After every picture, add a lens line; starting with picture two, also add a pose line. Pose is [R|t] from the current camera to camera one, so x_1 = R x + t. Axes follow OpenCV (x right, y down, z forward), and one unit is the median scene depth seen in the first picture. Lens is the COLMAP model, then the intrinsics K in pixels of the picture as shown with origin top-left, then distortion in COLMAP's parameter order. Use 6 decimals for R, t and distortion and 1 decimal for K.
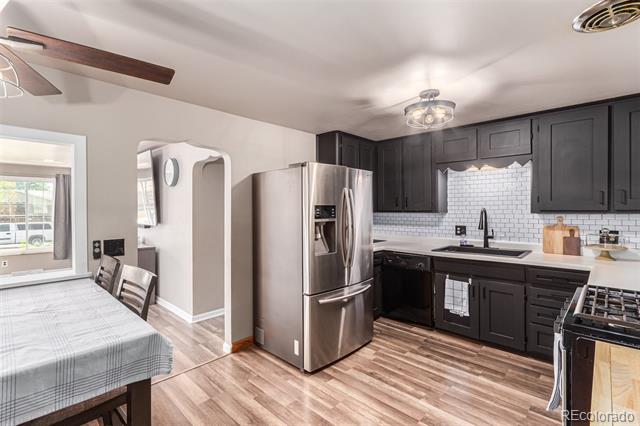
lens RADIAL K [[307.4, 0, 321.1], [0, 307.4, 209.2], [0, 0, 1]] dist [-0.000123, -0.000052]
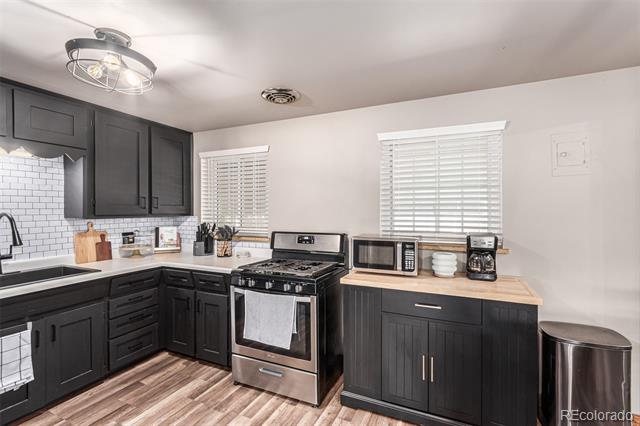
lens RADIAL K [[301.9, 0, 320.0], [0, 301.9, 213.0], [0, 0, 1]] dist [-0.002057, -0.000137]
pose [[-0.344404, 0.001573, 0.938820, -0.337774], [0.012377, 0.999919, 0.002865, 0.003261], [-0.938740, 0.012606, -0.344396, 0.682864]]
